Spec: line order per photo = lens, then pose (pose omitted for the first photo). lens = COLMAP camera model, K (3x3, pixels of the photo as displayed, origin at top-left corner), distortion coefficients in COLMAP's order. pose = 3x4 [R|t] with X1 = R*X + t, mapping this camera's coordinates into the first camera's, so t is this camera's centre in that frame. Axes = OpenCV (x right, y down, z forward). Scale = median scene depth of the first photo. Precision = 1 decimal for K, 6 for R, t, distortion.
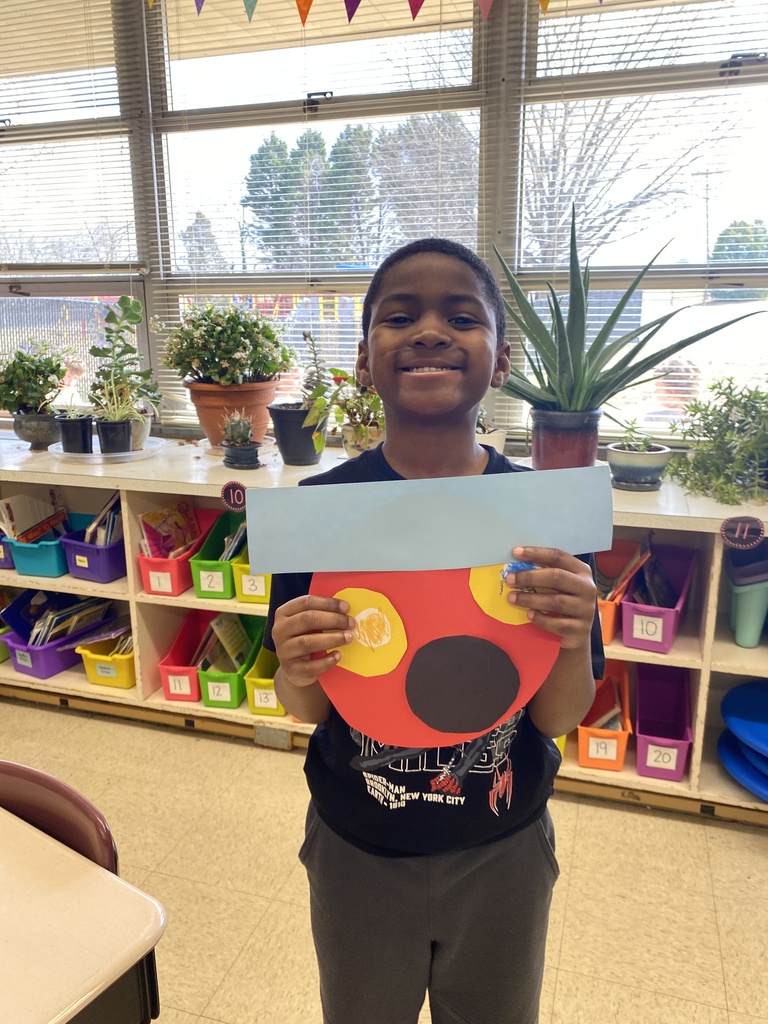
lens RADIAL K [[778.1, 0, 381.0], [0, 778.1, 508.0], [0, 0, 1]] dist [0.005798, 0.005347]
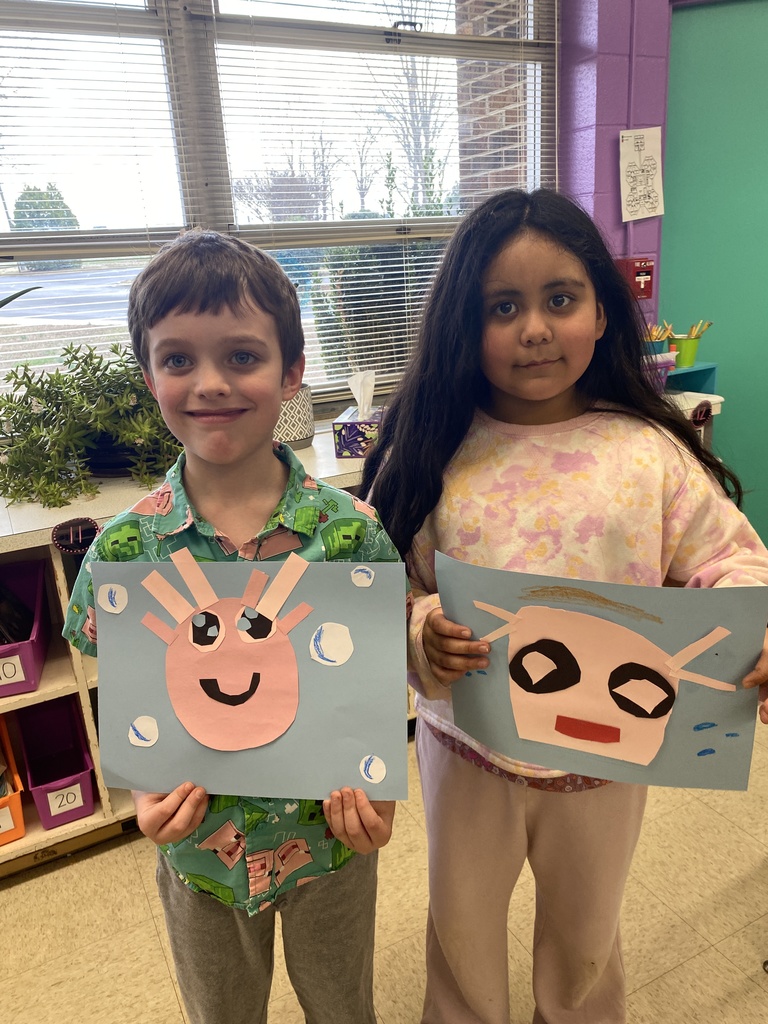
lens RADIAL K [[778.1, 0, 381.0], [0, 778.1, 508.0], [0, 0, 1]] dist [0.005798, 0.005347]
pose [[0.698344, -0.253327, 0.669433, 0.081784], [0.228374, 0.965250, 0.127034, -0.024534], [-0.678351, 0.064168, 0.731930, 0.070441]]
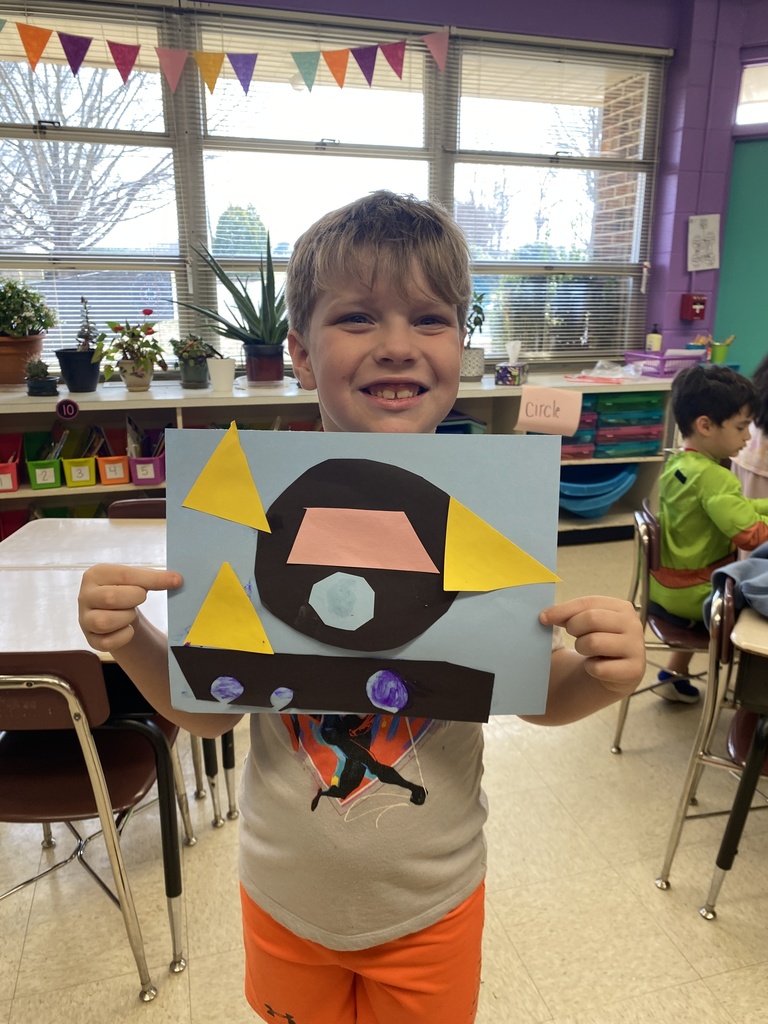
lens RADIAL K [[781.9, 0, 387.6], [0, 781.9, 517.8], [0, 0, 1]] dist [0.001076, 0.004294]
pose [[0.826168, -0.150308, 0.543004, -0.462040], [0.130037, 0.988607, 0.075807, 0.135944], [-0.548212, 0.007981, 0.836301, -0.496313]]
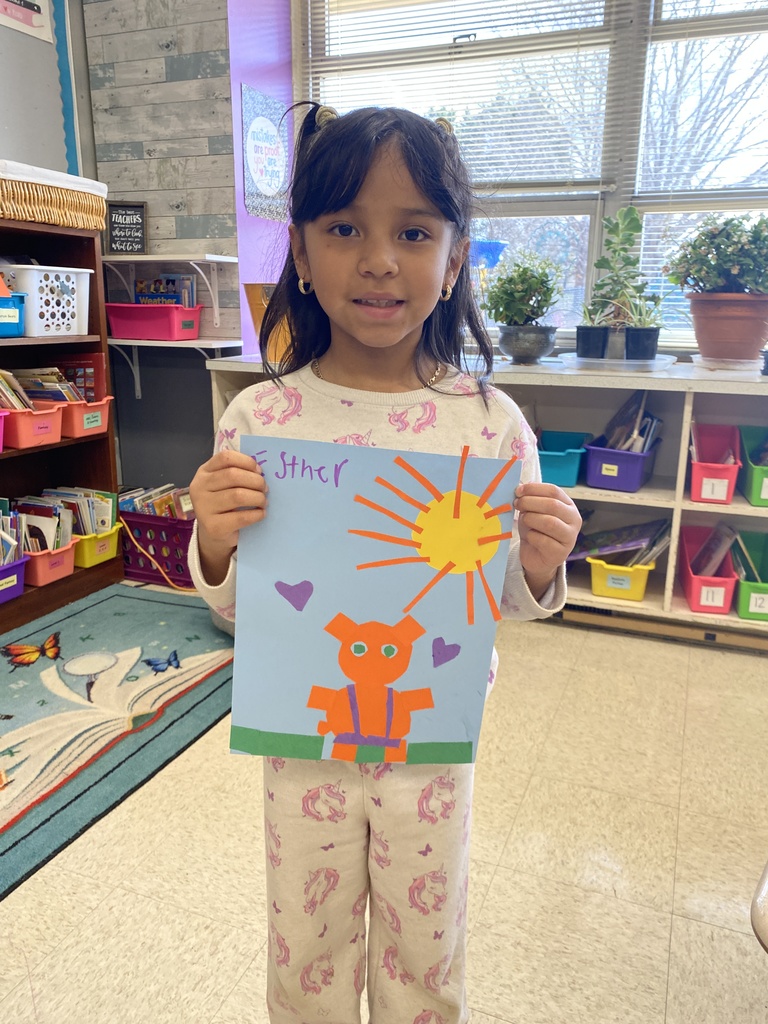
lens RADIAL K [[778.2, 0, 394.3], [0, 778.2, 510.3], [0, 0, 1]] dist [0.005152, 0.007730]
pose [[0.998108, 0.027697, -0.054899, -0.610883], [-0.026682, 0.999461, 0.019148, 0.109897], [0.055399, -0.017647, 0.998308, -0.007980]]
